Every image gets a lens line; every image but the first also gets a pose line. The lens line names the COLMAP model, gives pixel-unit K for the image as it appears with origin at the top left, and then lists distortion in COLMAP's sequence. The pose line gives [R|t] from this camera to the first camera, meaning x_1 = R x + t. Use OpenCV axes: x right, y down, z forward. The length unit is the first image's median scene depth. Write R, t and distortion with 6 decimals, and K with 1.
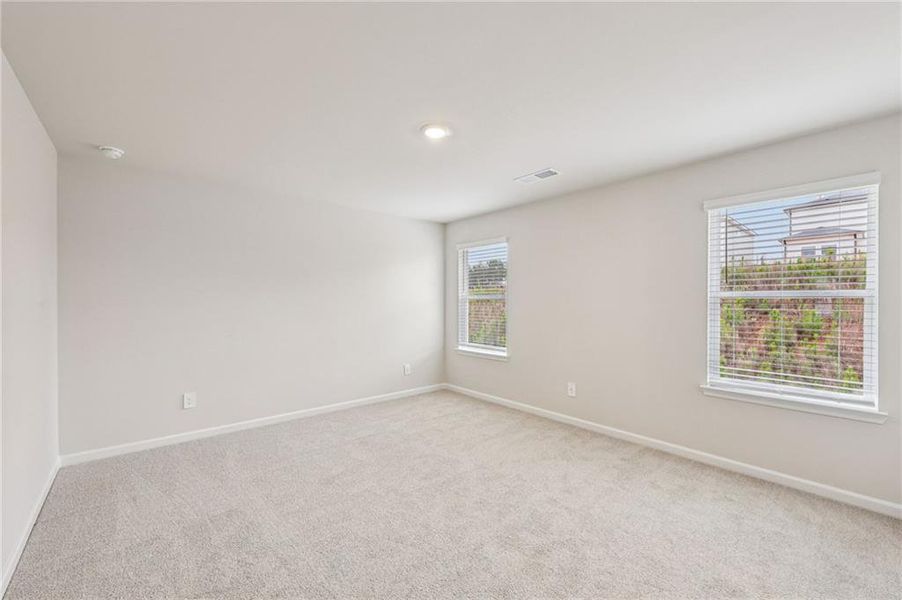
lens RADIAL K [[387.0, 0, 447.1], [0, 387.0, 297.9], [0, 0, 1]] dist [0.007179, 0.000300]
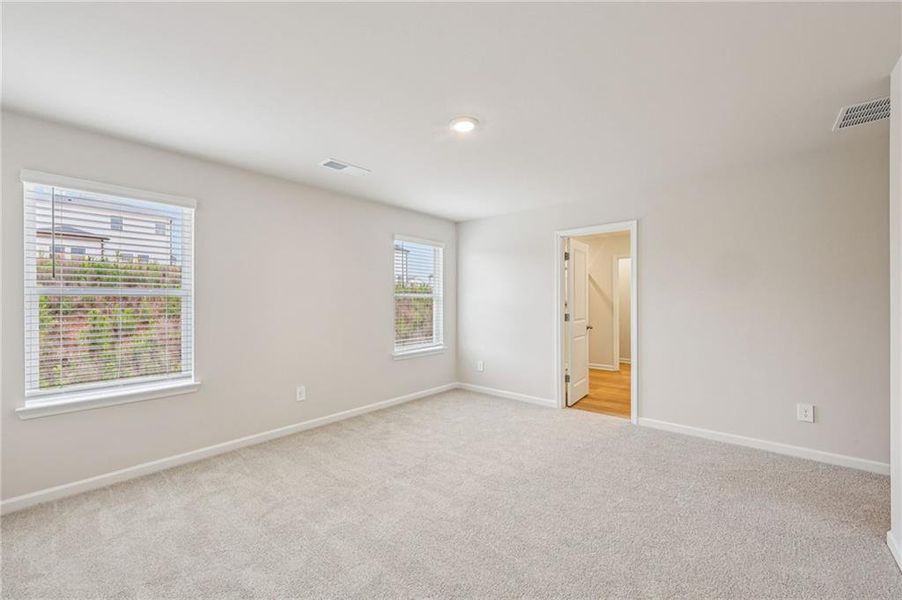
lens RADIAL K [[387.0, 0, 448.9], [0, 387.0, 299.6], [0, 0, 1]] dist [0.007179, 0.000300]
pose [[-0.189092, -0.001594, 0.981958, -0.605368], [-0.008232, 0.999966, 0.000038, 0.005354], [-0.981925, -0.008076, -0.189099, 0.748477]]
